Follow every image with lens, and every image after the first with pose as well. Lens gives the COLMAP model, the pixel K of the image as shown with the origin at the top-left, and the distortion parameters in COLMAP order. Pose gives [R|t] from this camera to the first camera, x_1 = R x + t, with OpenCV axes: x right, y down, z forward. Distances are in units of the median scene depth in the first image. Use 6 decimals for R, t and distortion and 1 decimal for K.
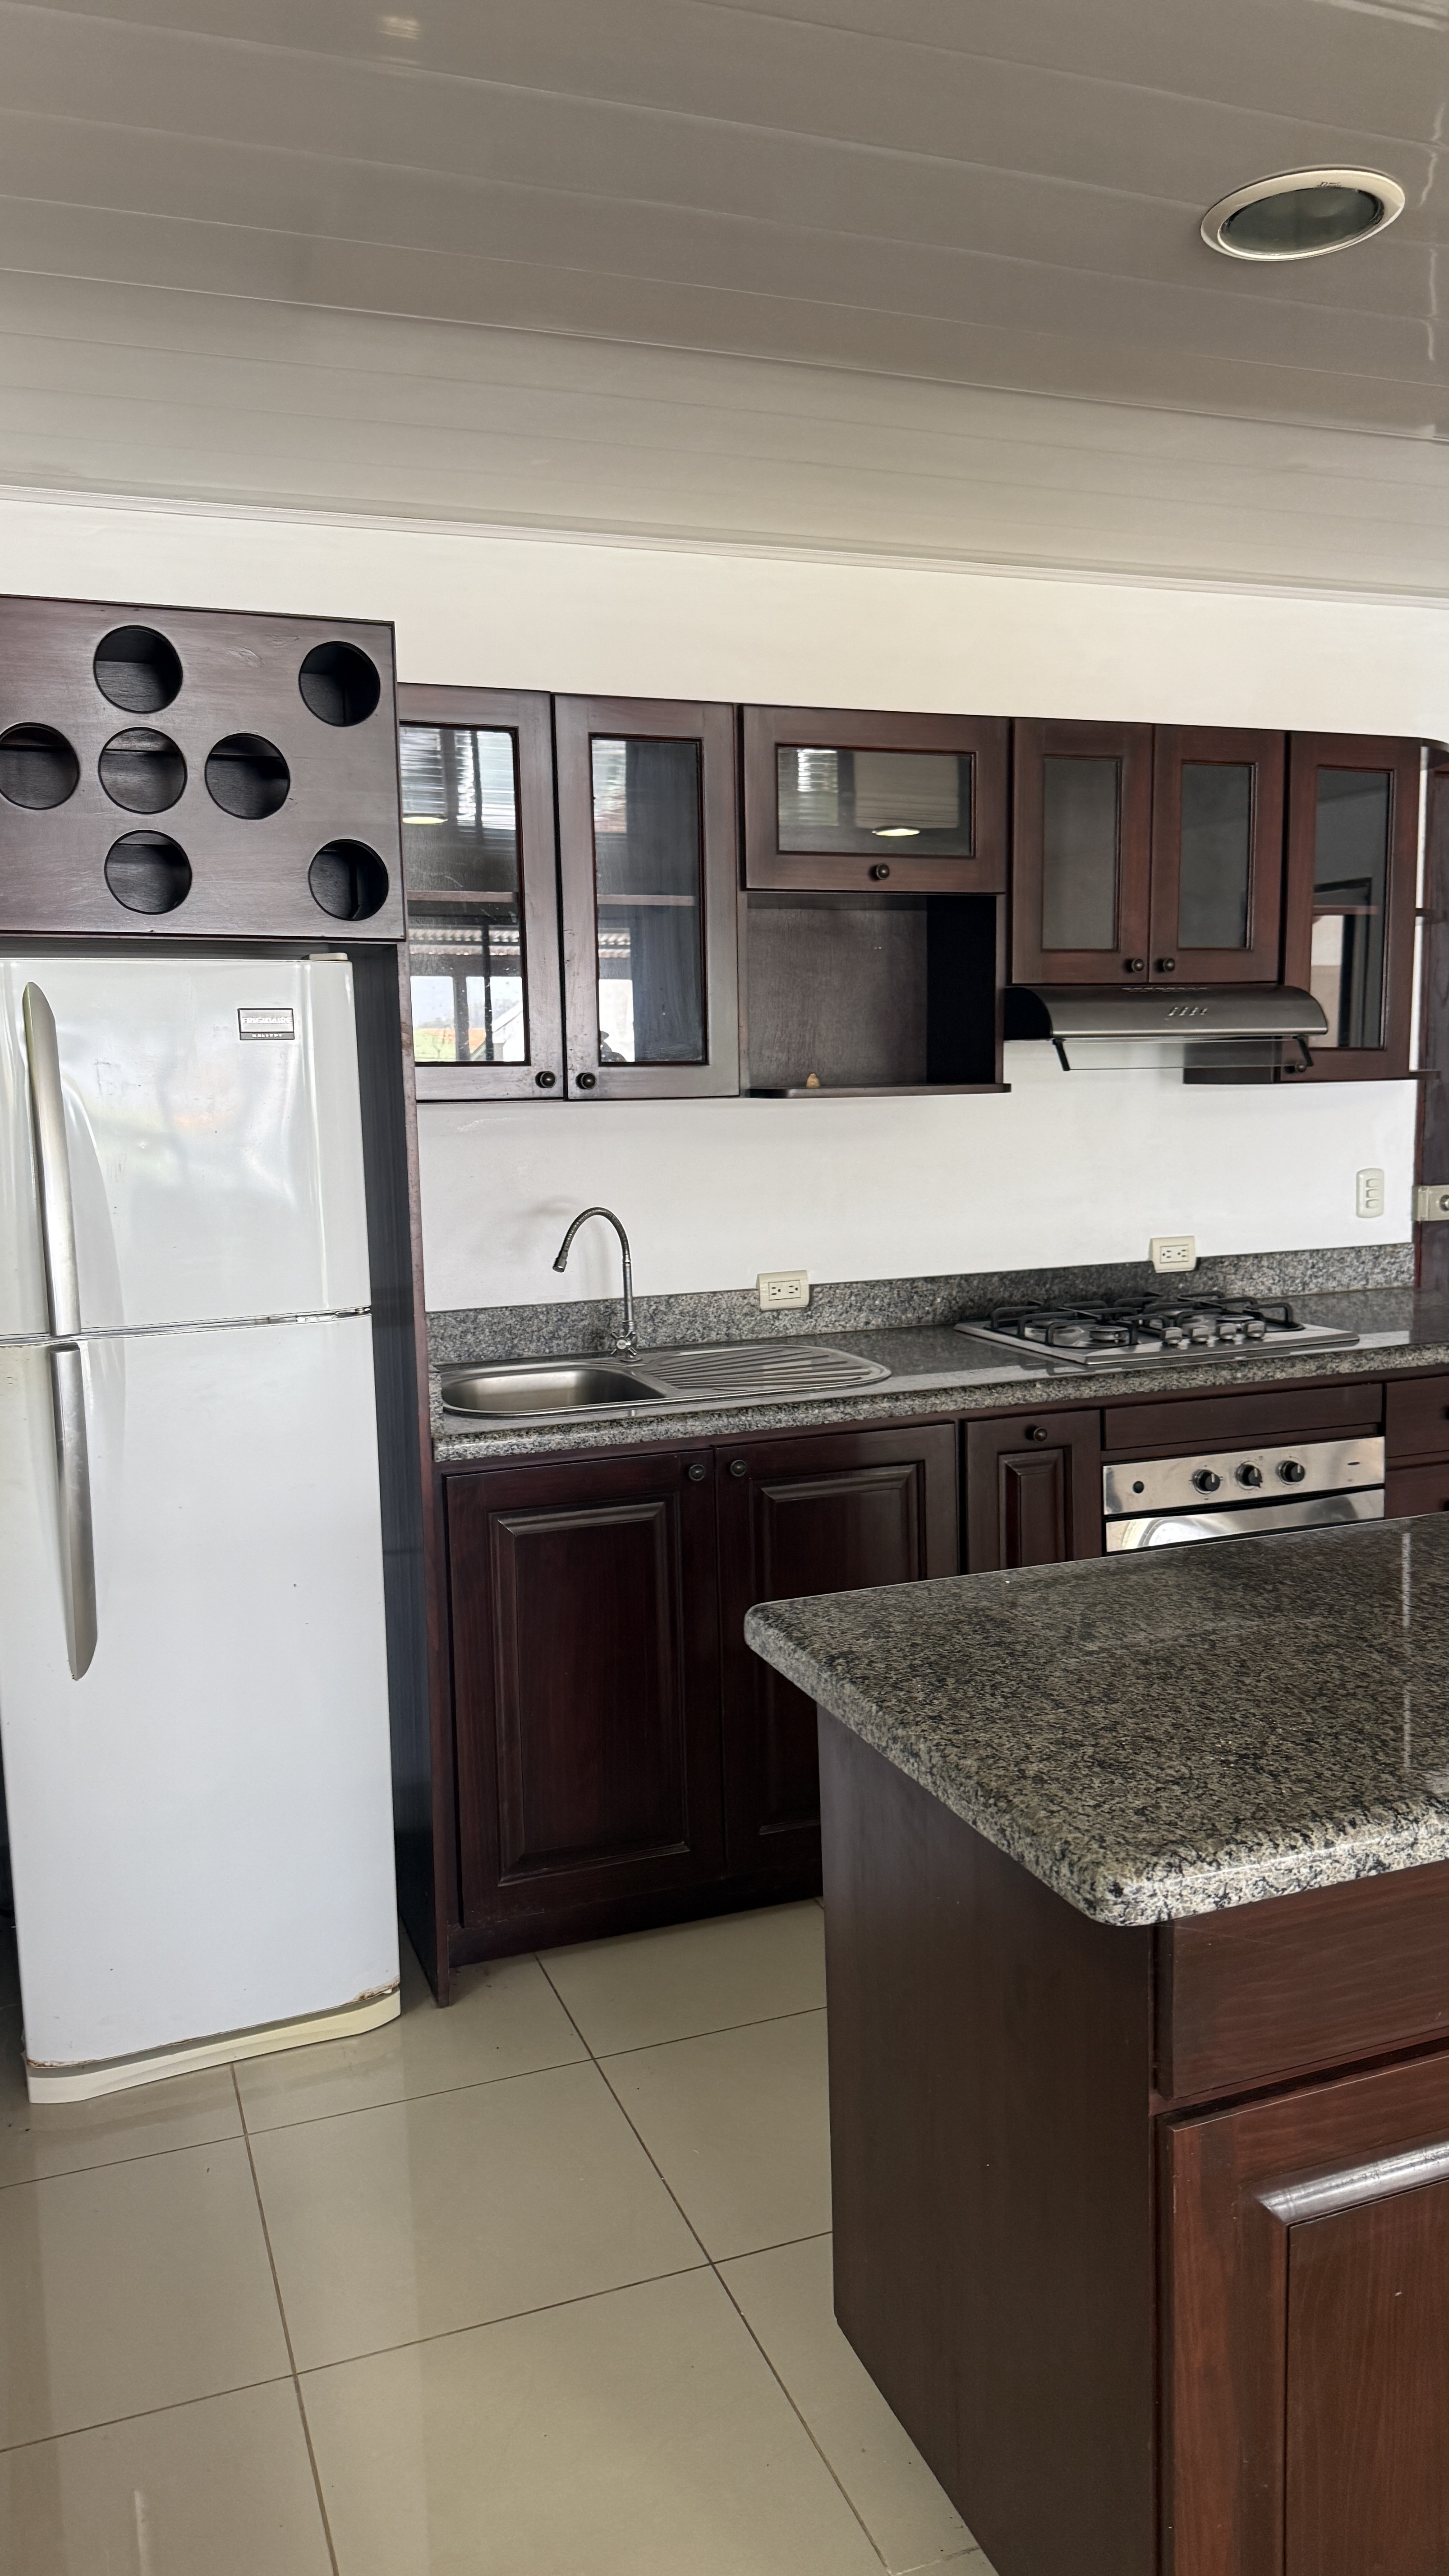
lens RADIAL K [[1663.9, 0, 724.5], [0, 1663.9, 1288.0], [0, 0, 1]] dist [0.166418, -0.336143]
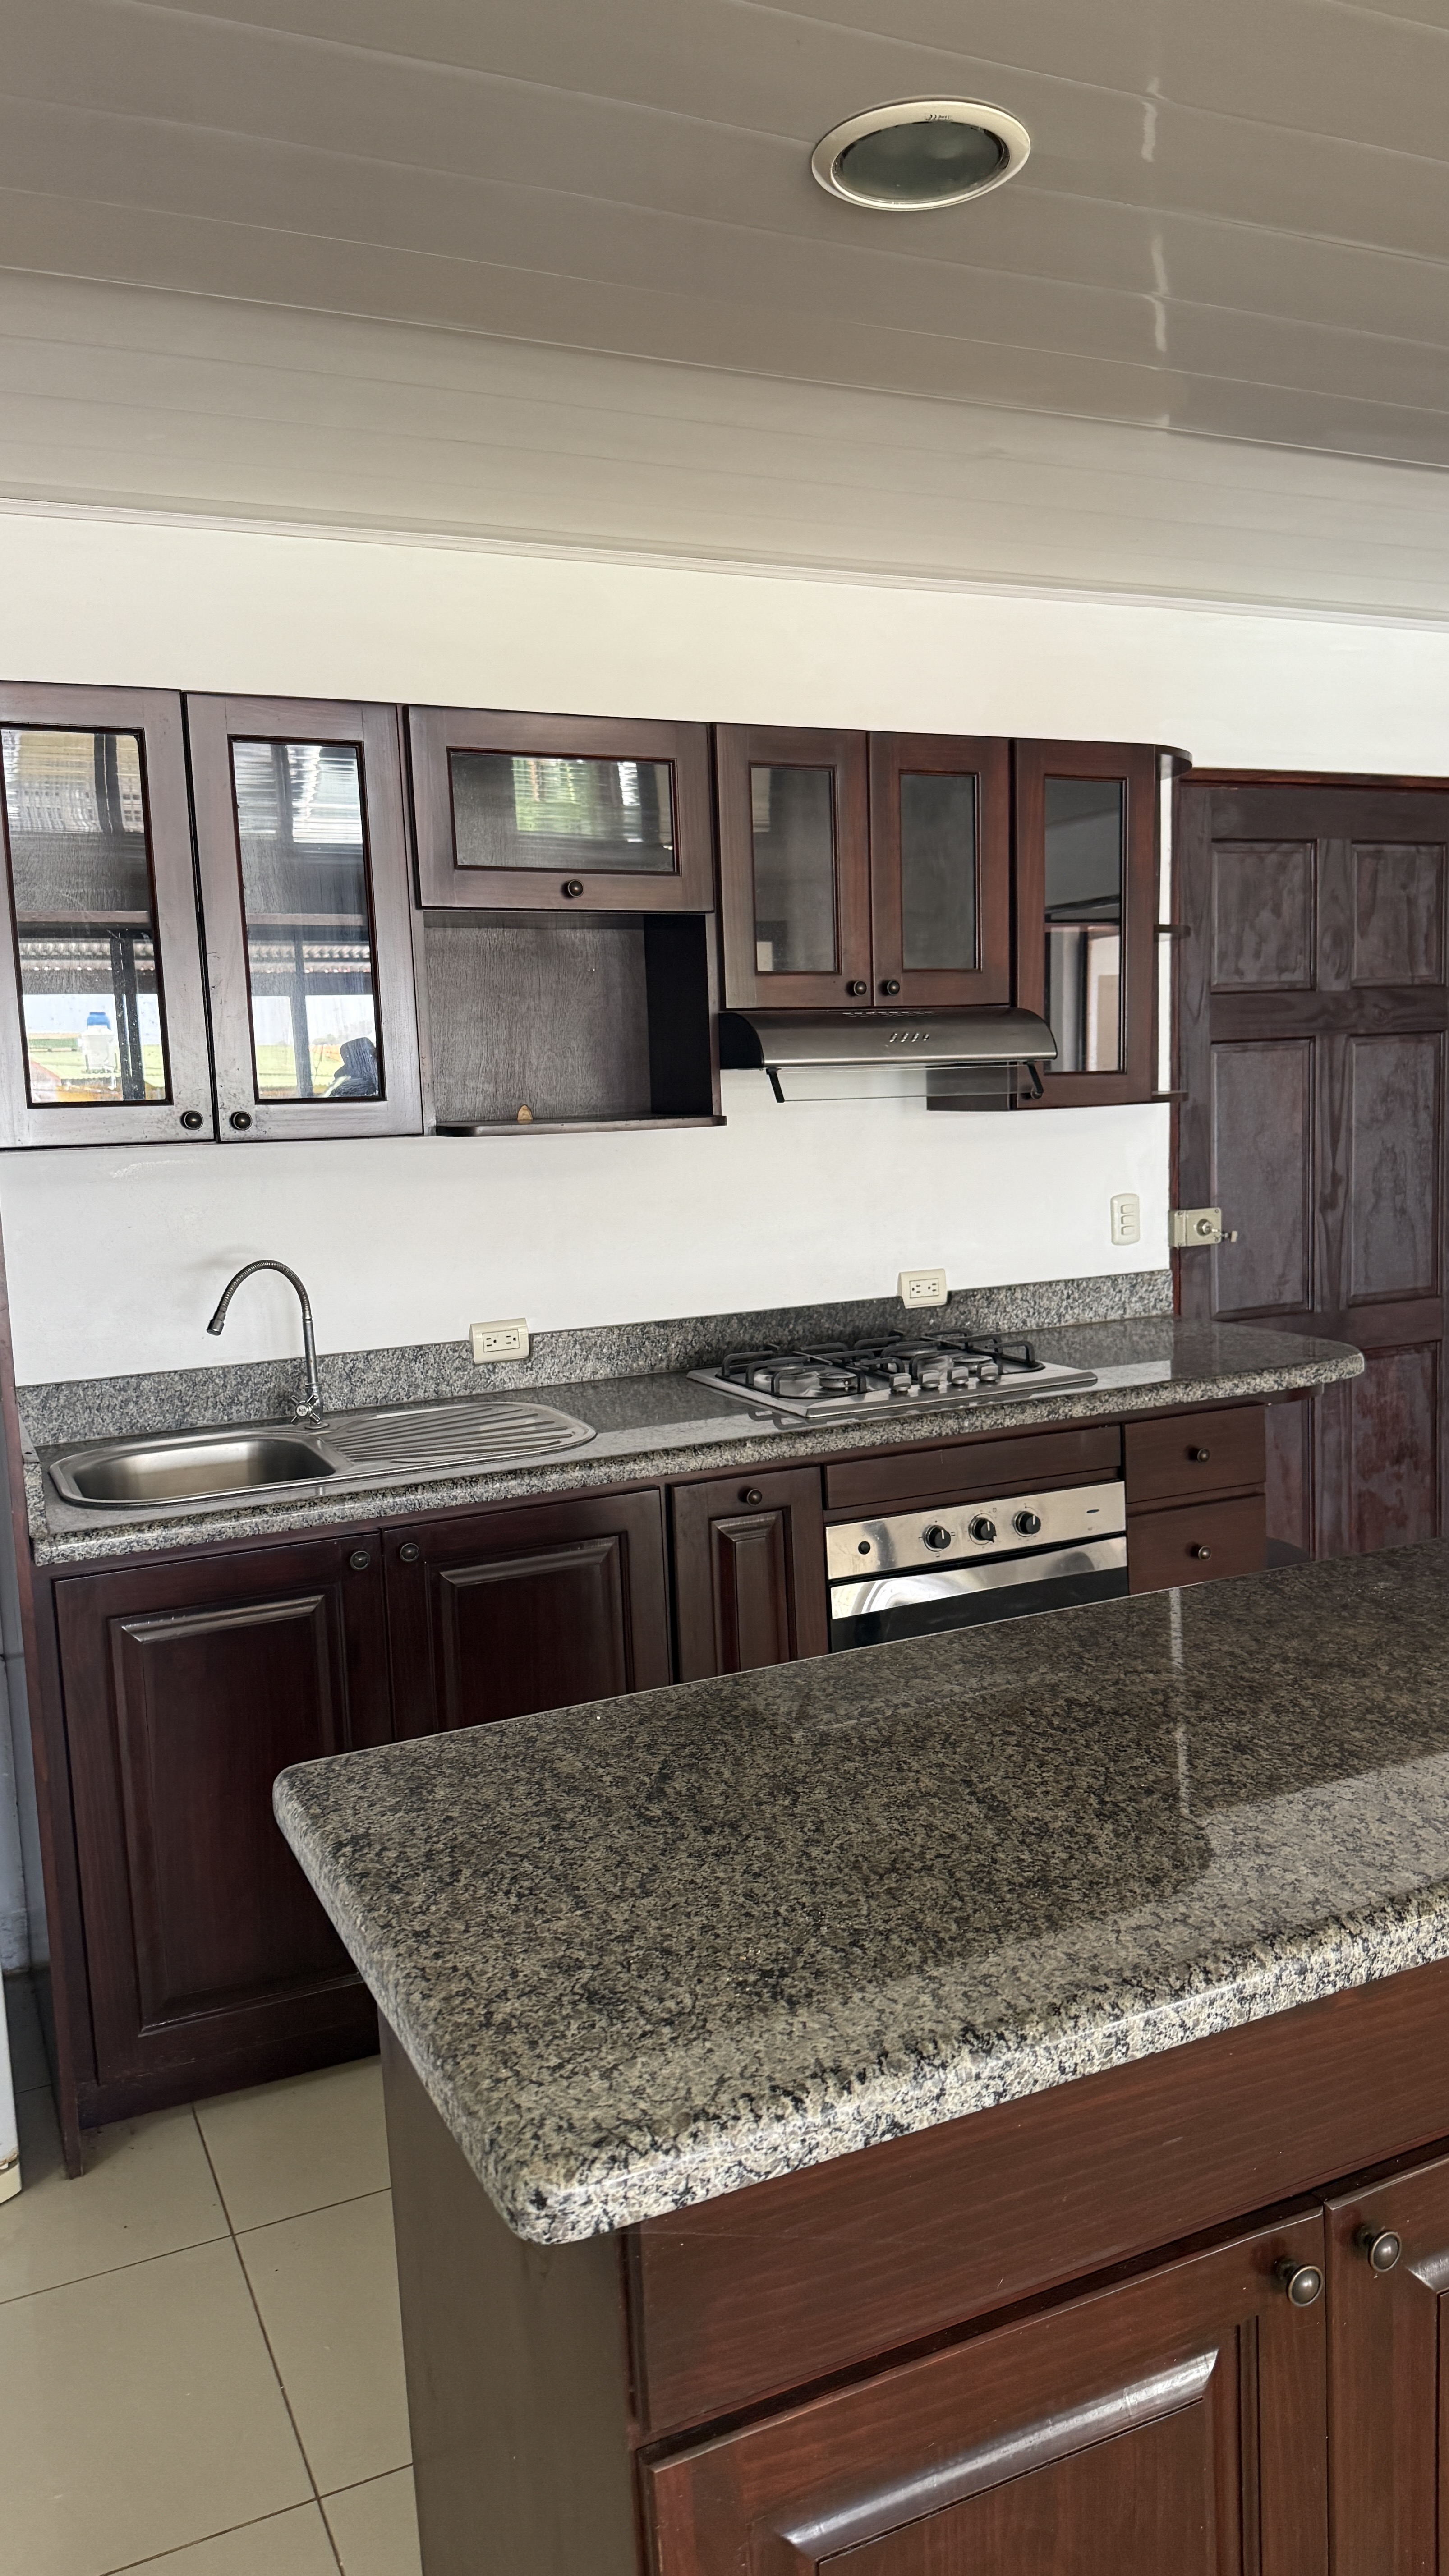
lens RADIAL K [[1663.9, 0, 724.5], [0, 1663.9, 1288.0], [0, 0, 1]] dist [0.166418, -0.336143]
pose [[0.996754, -0.024814, 0.076593, 0.098762], [0.025312, 0.999664, -0.005540, -0.021776], [-0.076430, 0.007460, 0.997047, 0.077963]]
